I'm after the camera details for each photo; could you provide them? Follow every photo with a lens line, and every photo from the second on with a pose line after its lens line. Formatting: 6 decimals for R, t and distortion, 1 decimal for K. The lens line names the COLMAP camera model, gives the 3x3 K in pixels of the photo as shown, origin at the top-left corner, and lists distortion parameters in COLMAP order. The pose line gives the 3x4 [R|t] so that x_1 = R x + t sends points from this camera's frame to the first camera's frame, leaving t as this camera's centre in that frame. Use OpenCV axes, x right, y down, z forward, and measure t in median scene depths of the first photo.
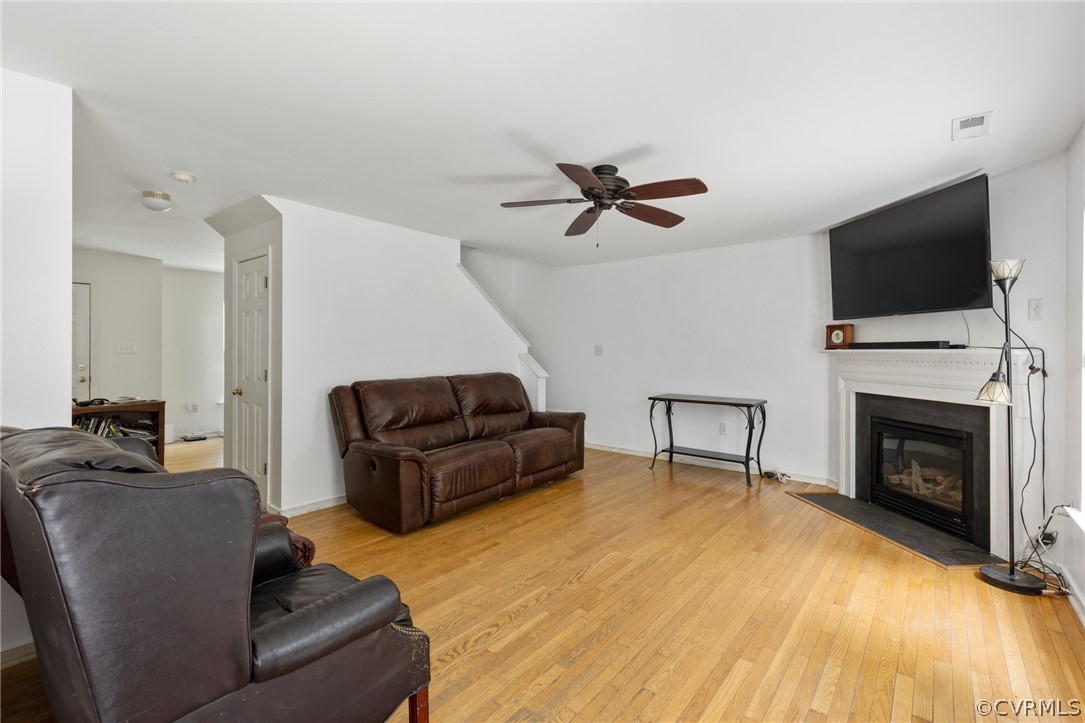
lens RADIAL K [[478.5, 0, 542.5], [0, 478.5, 361.5], [0, 0, 1]] dist [-0.001326, -0.000307]
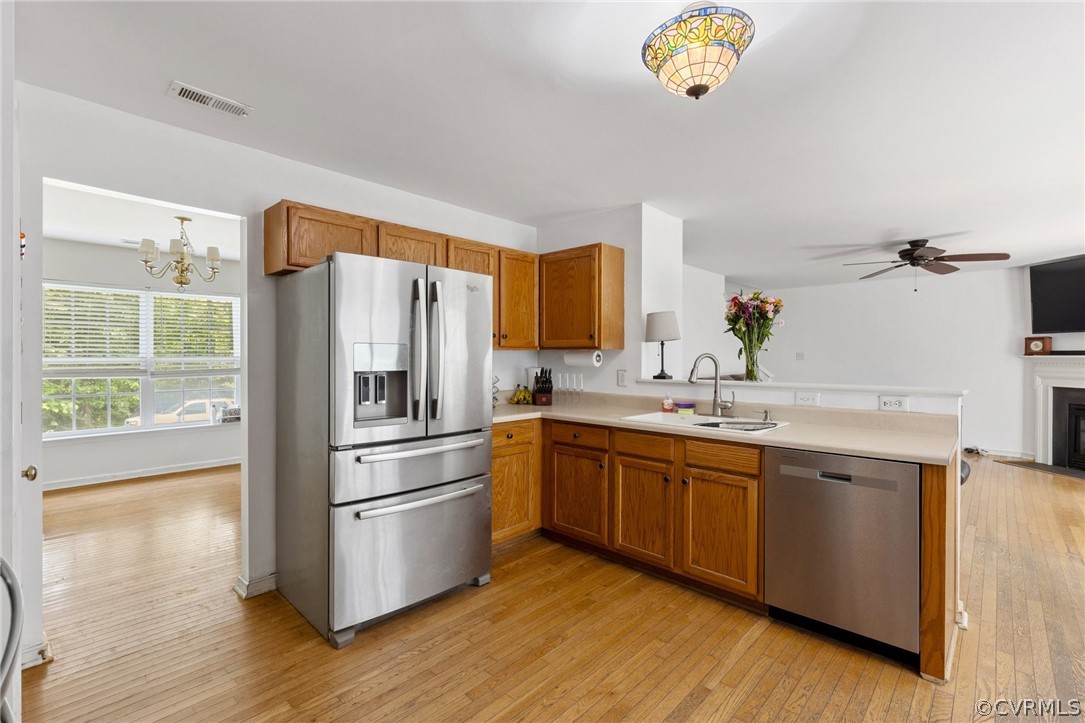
lens RADIAL K [[478.5, 0, 542.5], [0, 478.5, 361.5], [0, 0, 1]] dist [-0.001326, -0.000307]
pose [[0.997675, -0.001178, -0.068134, -0.695628], [0.001017, 0.999997, -0.002399, -0.006216], [0.068136, 0.002324, 0.997673, -0.450367]]
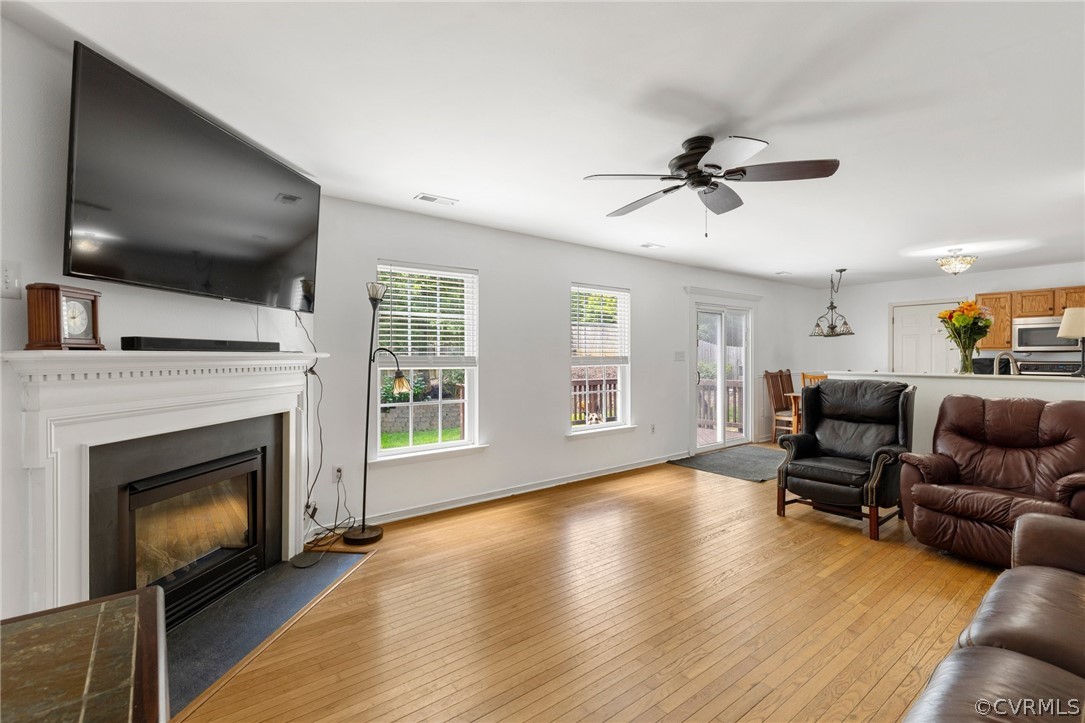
lens RADIAL K [[497.4, 0, 544.2], [0, 497.4, 349.8], [0, 0, 1]] dist [0.001371, -0.000004]
pose [[-0.978669, -0.000108, 0.205443, 0.148265], [0.002585, 0.999914, 0.012839, -0.030046], [-0.205427, 0.013096, -0.978585, 1.328462]]
